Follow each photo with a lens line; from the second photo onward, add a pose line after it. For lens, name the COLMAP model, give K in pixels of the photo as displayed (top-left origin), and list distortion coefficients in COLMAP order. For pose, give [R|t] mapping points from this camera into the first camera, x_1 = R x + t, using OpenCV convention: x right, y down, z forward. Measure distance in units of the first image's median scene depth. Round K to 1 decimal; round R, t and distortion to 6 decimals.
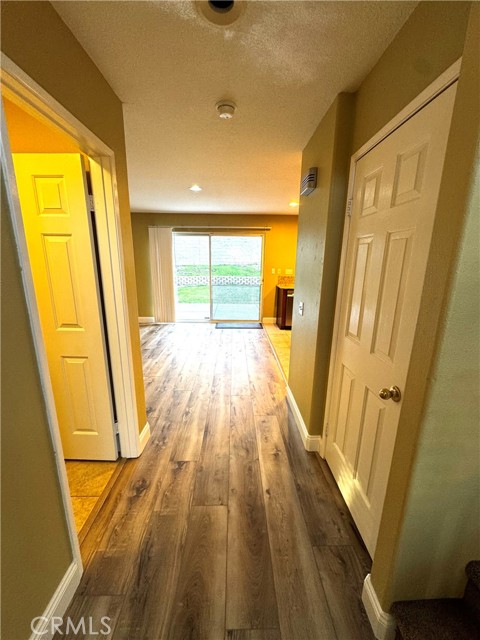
lens RADIAL K [[256.5, 0, 237.4], [0, 256.5, 320.7], [0, 0, 1]] dist [0.000788, -0.000080]
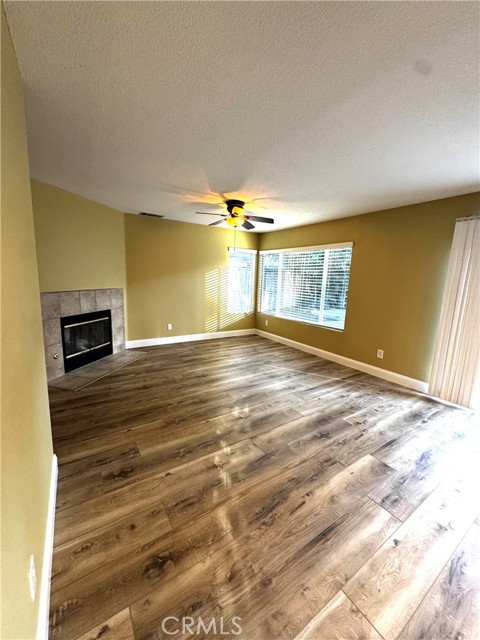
lens RADIAL K [[256.0, 0, 240.0], [0, 256.0, 320.0], [0, 0, 1]] dist [-0.002201, -0.000241]
pose [[0.543997, 0.146571, -0.826187, -0.131195], [-0.224904, 0.974067, 0.024720, -0.082431], [0.808385, 0.172365, 0.562854, 0.399158]]
